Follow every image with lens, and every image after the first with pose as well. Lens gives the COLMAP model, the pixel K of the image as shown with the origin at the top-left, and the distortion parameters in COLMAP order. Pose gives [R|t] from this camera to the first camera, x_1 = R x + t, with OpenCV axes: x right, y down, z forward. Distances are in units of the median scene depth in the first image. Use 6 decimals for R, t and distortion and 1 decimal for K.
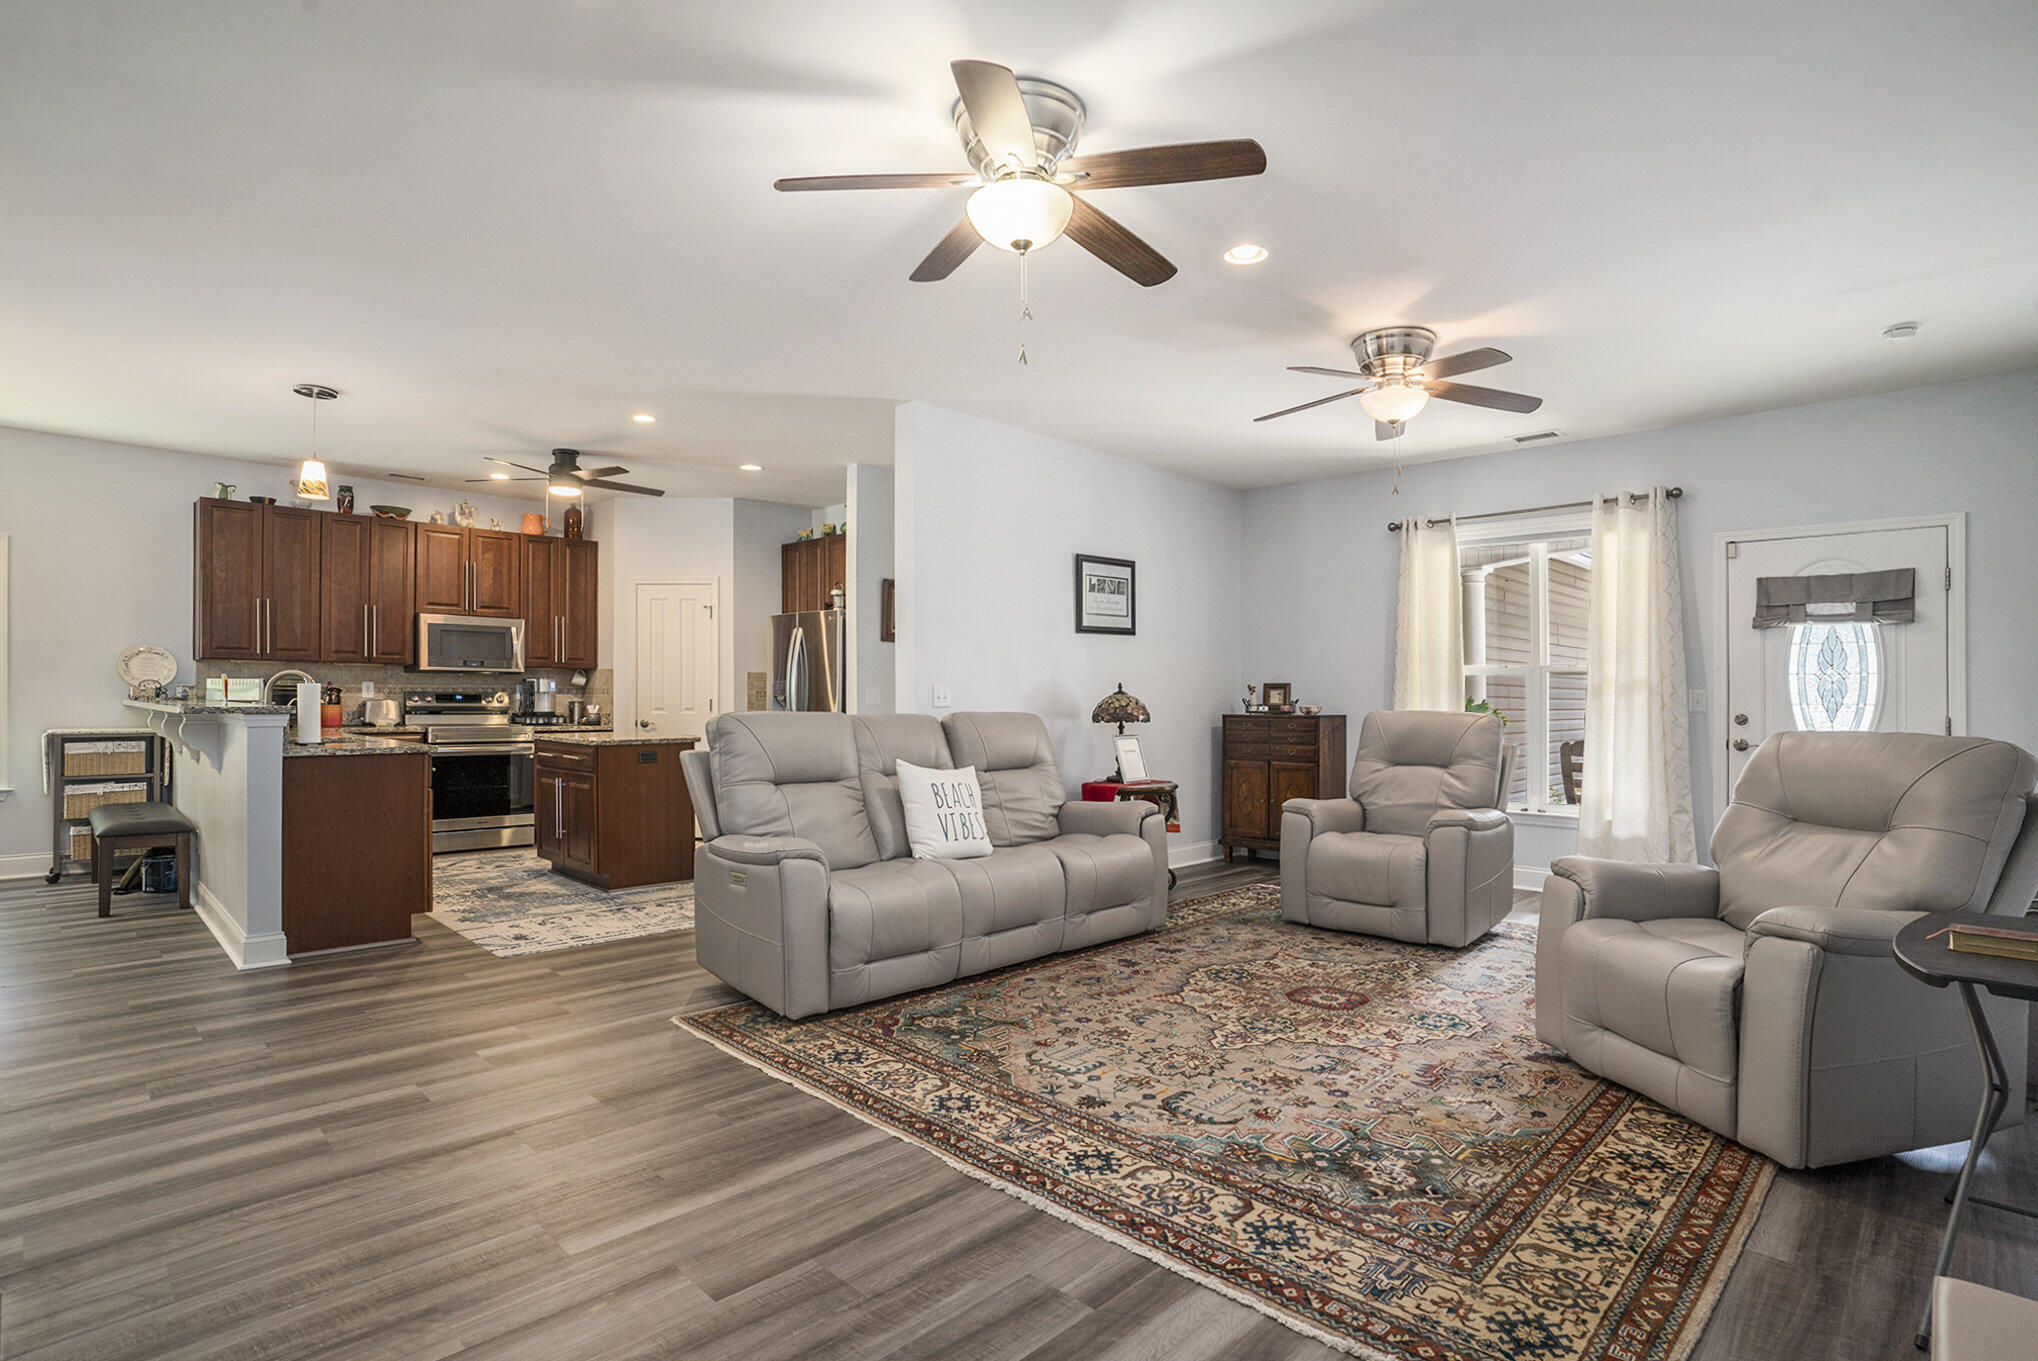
lens RADIAL K [[998.3, 0, 1012.9], [0, 998.3, 688.3], [0, 0, 1]] dist [-0.003070, -0.000159]
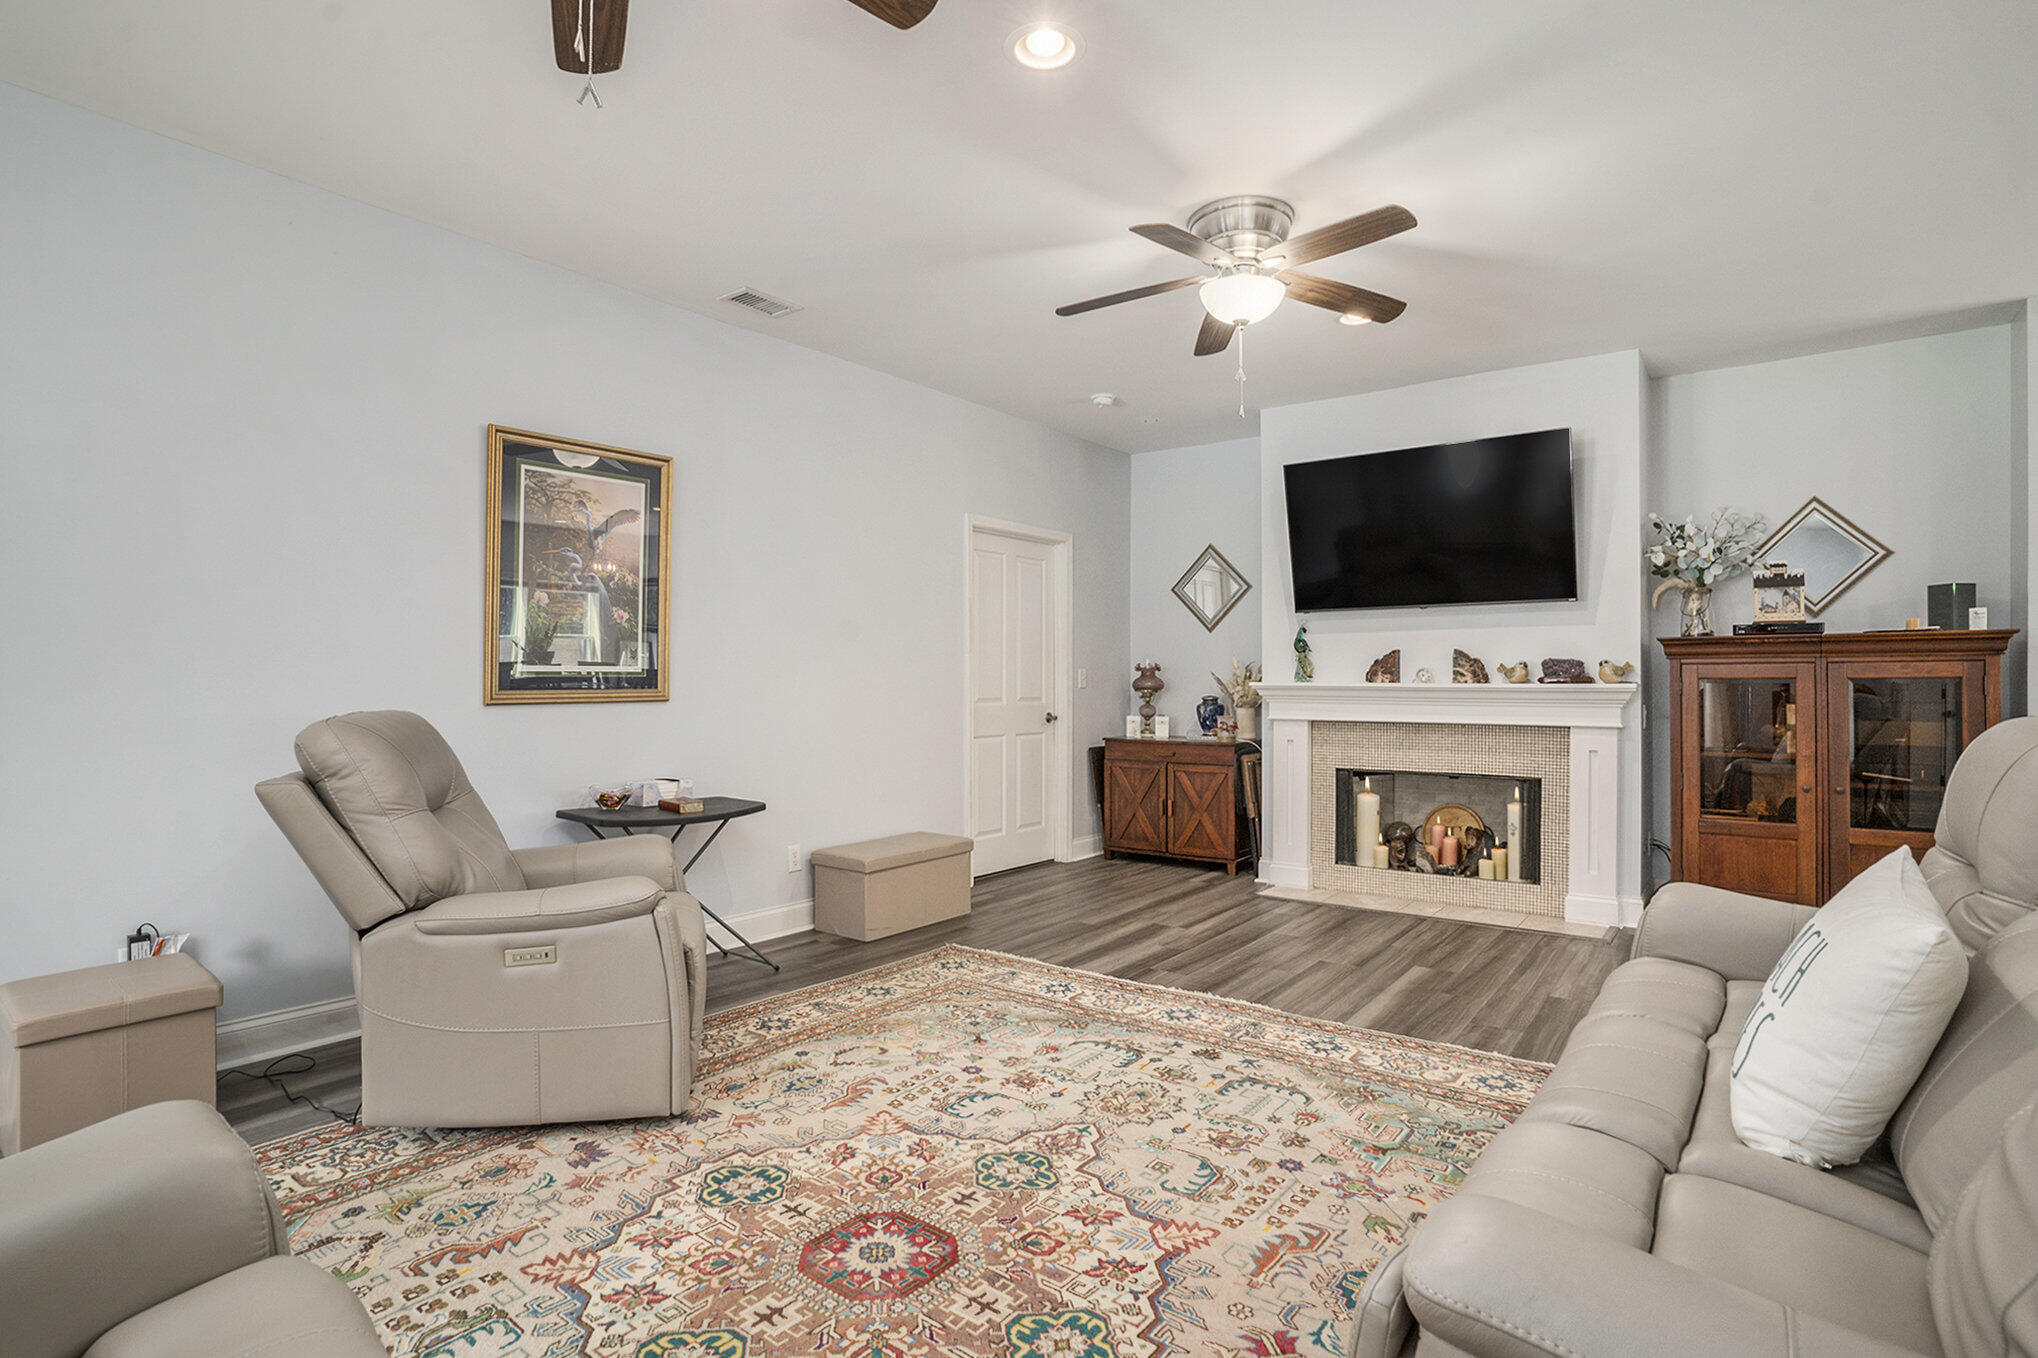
lens RADIAL K [[998.3, 0, 1024.3], [0, 998.3, 676.4], [0, 0, 1]] dist [-0.003070, -0.000159]
pose [[-0.991056, -0.013303, -0.132779, 0.379031], [-0.011426, 0.999824, -0.014887, 0.024004], [0.132953, -0.013237, -0.991034, 1.839739]]
